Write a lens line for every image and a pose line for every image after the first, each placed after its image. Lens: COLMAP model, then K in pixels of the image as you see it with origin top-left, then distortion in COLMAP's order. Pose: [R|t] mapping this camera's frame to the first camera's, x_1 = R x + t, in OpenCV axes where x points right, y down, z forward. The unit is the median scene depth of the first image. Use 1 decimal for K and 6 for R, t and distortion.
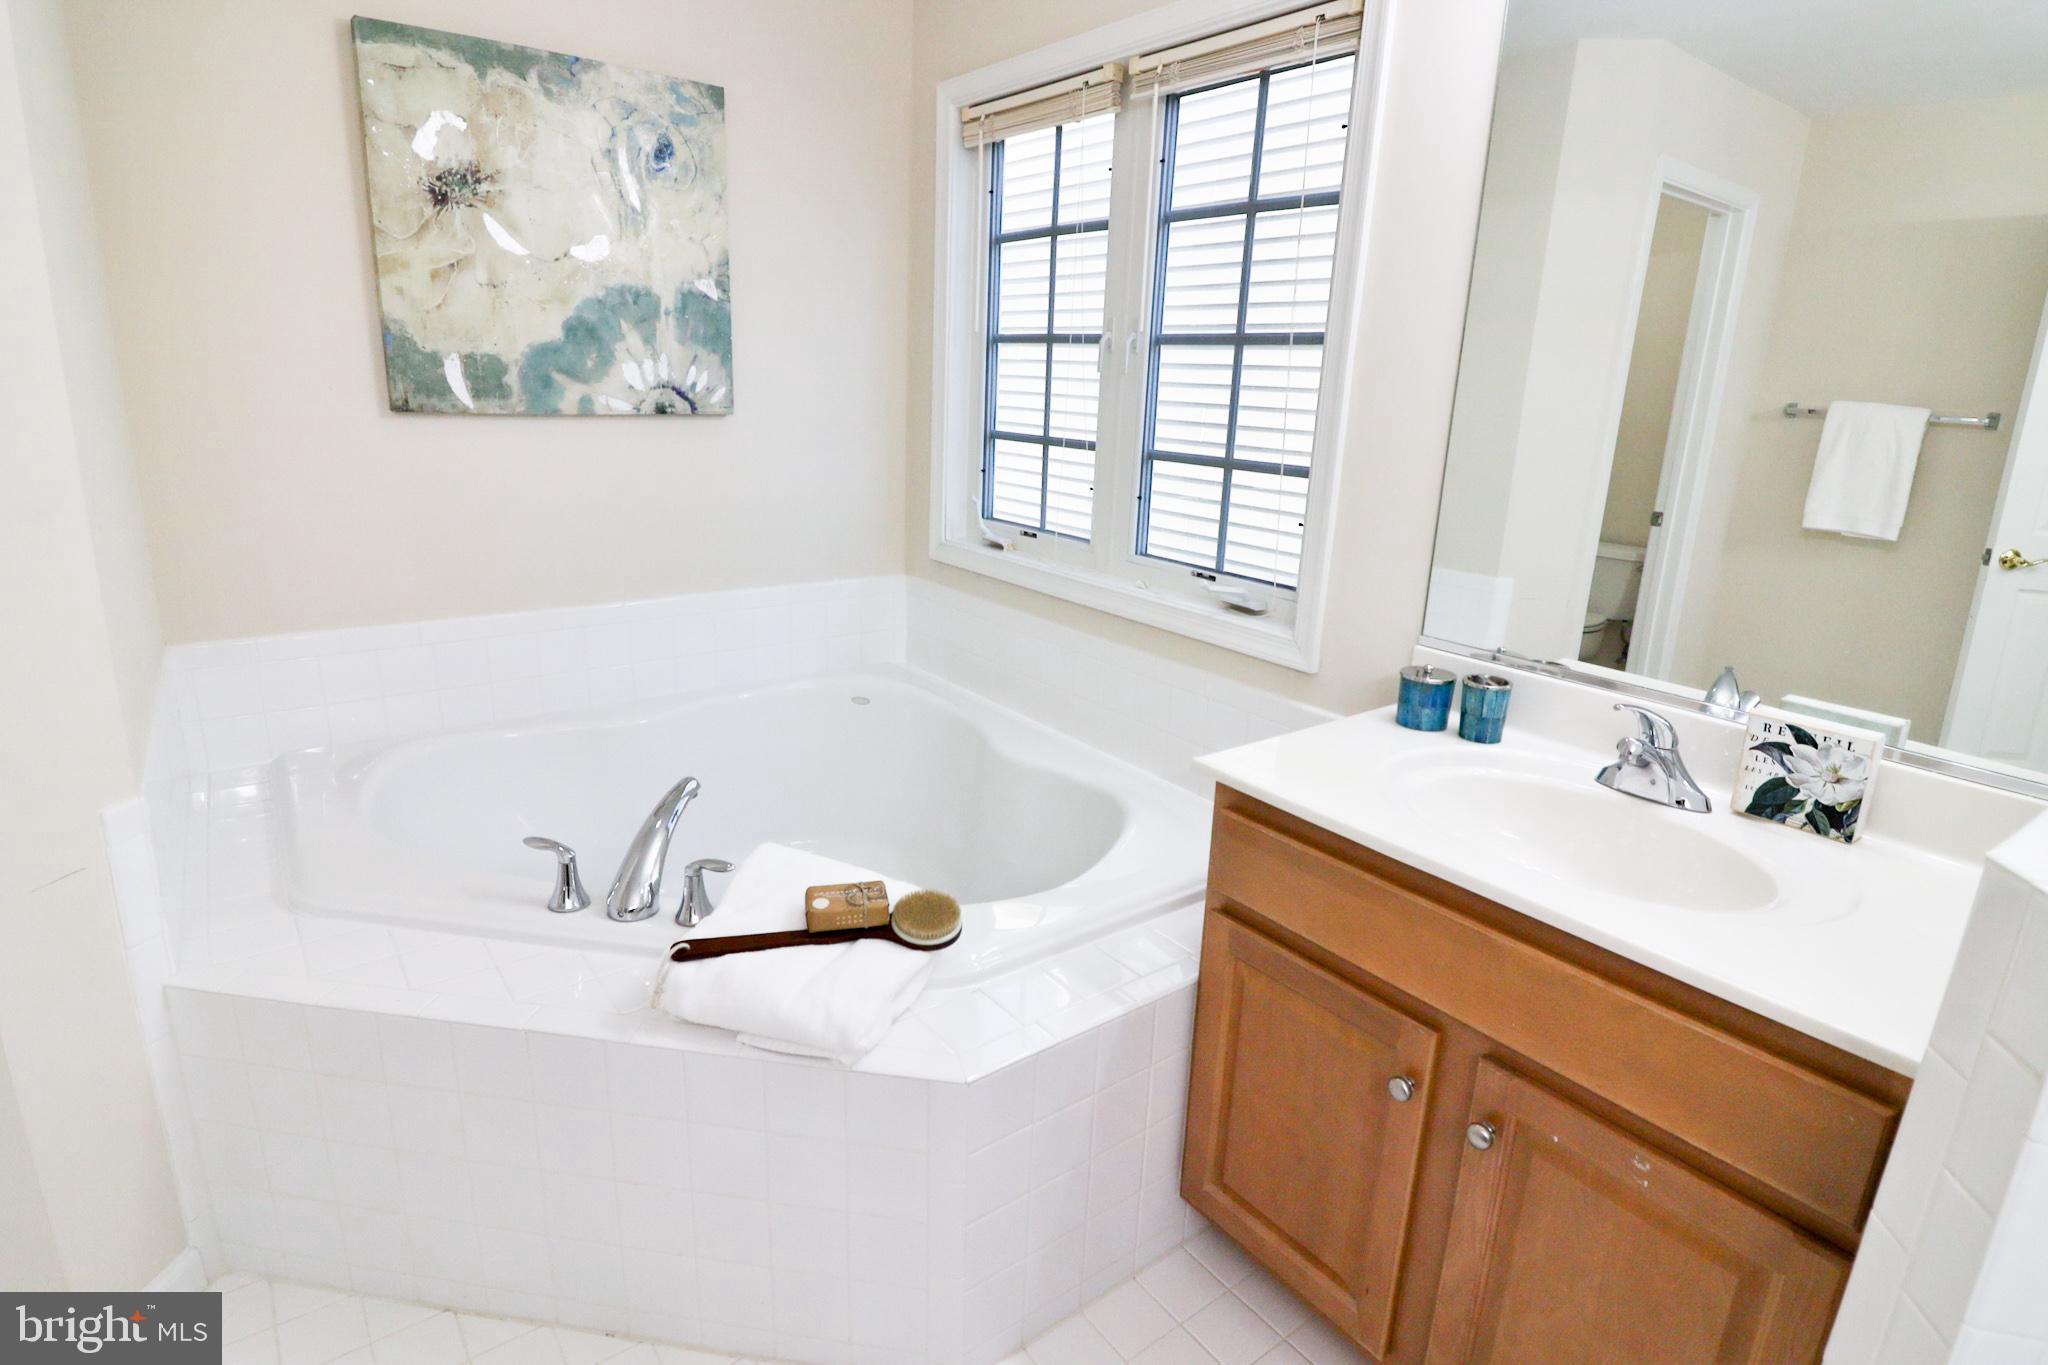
lens RADIAL K [[1052.2, 0, 1031.0], [0, 1052.2, 662.1], [0, 0, 1]] dist [0.001614, -0.014387]
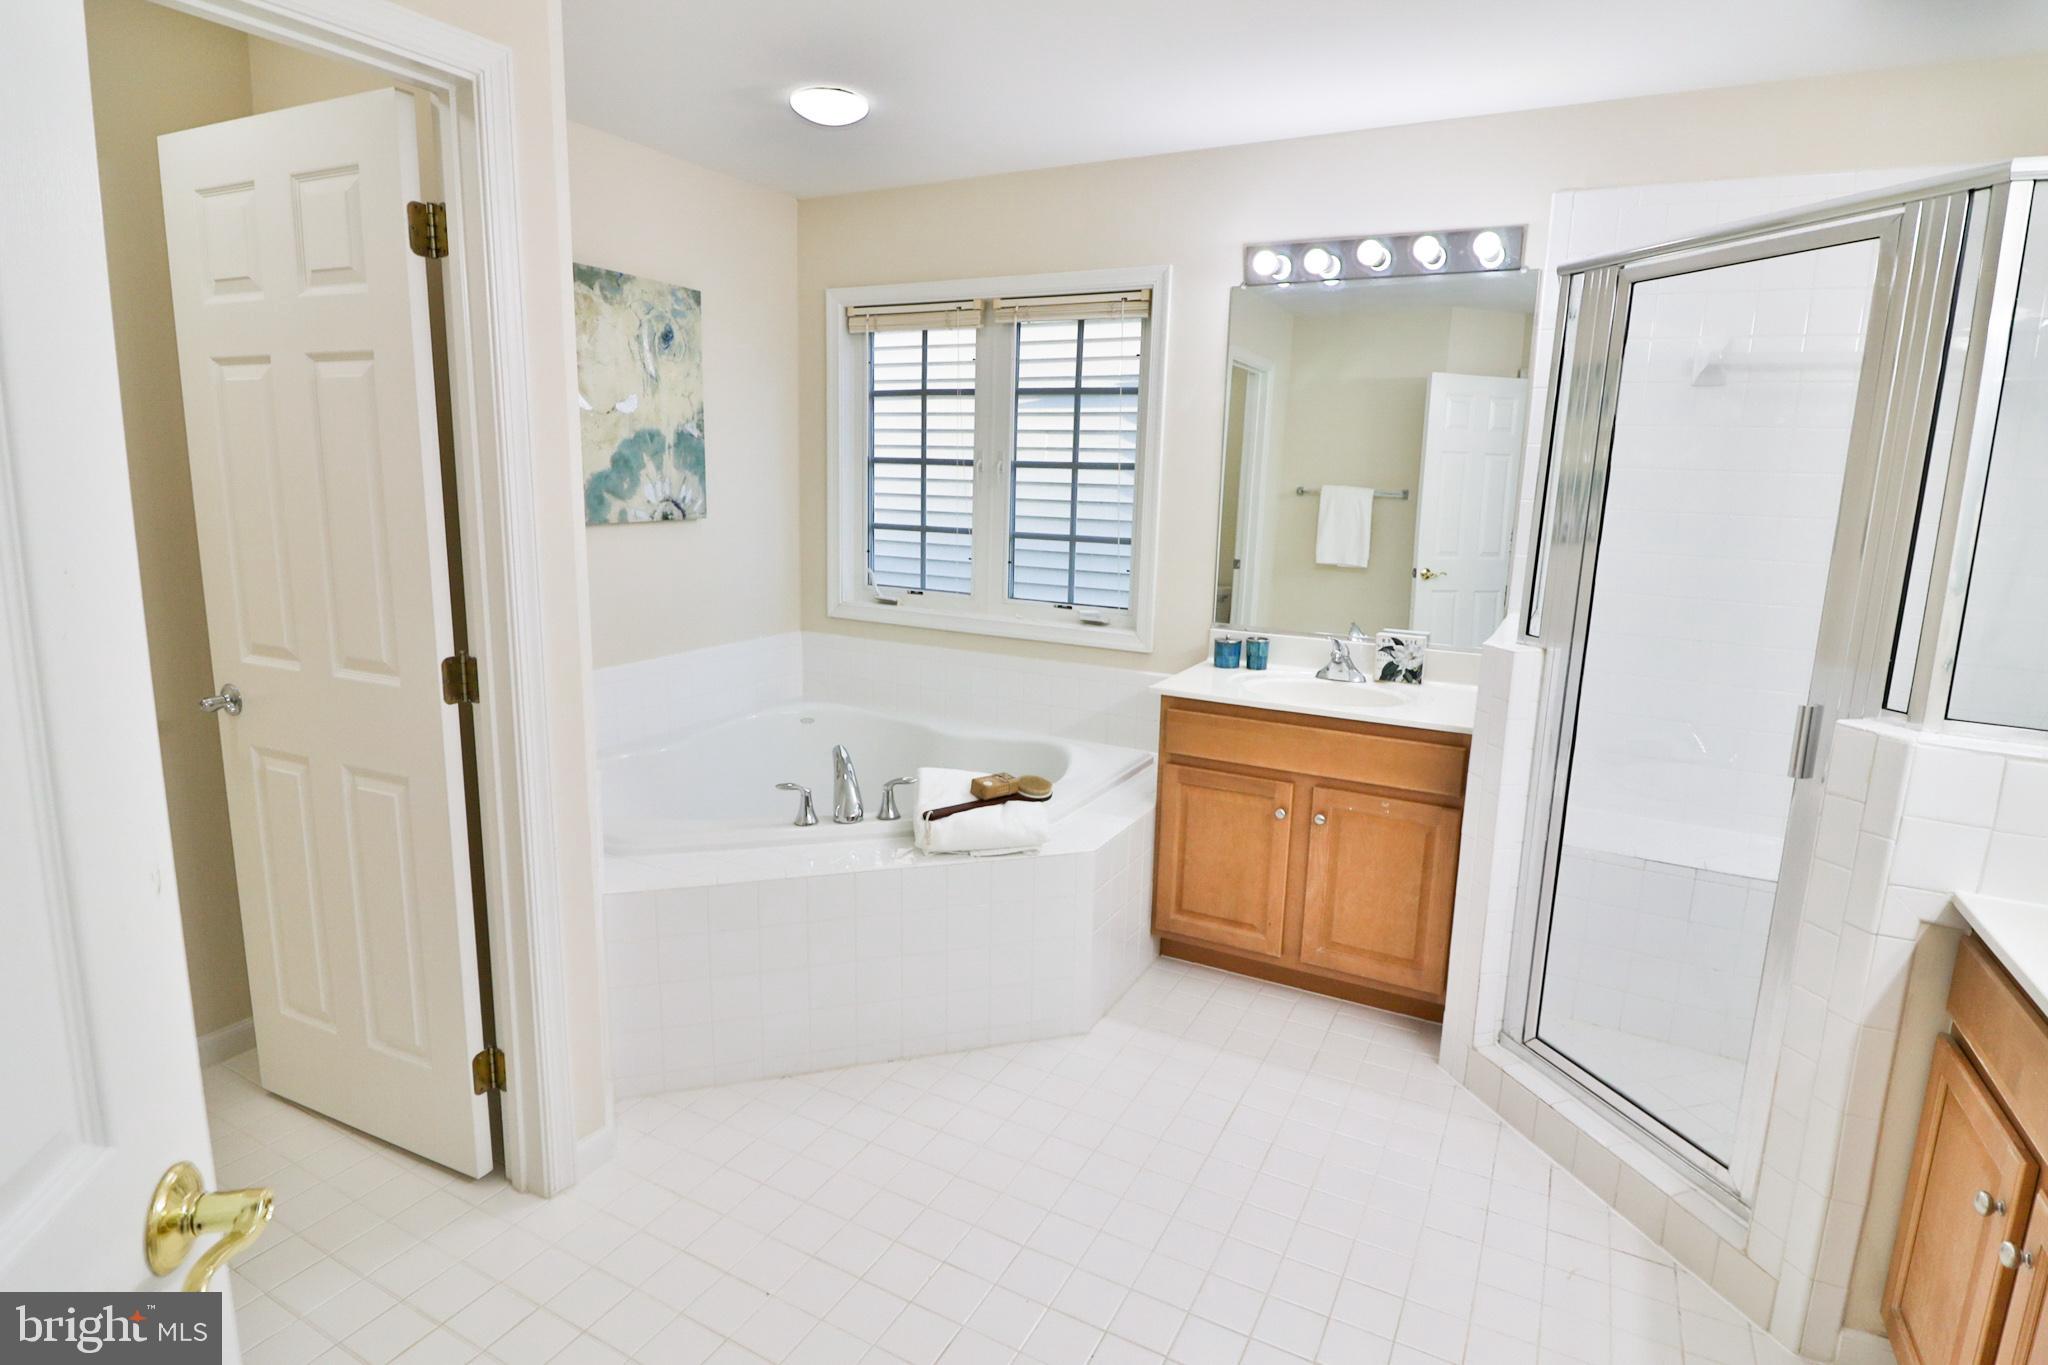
lens RADIAL K [[1052.2, 0, 1031.0], [0, 1052.2, 662.1], [0, 0, 1]] dist [0.001614, -0.014387]
pose [[0.908745, -0.089587, 0.407624, -0.527561], [0.118749, 0.991823, -0.046755, 0.070282], [-0.400103, 0.090893, 0.911952, -0.440222]]
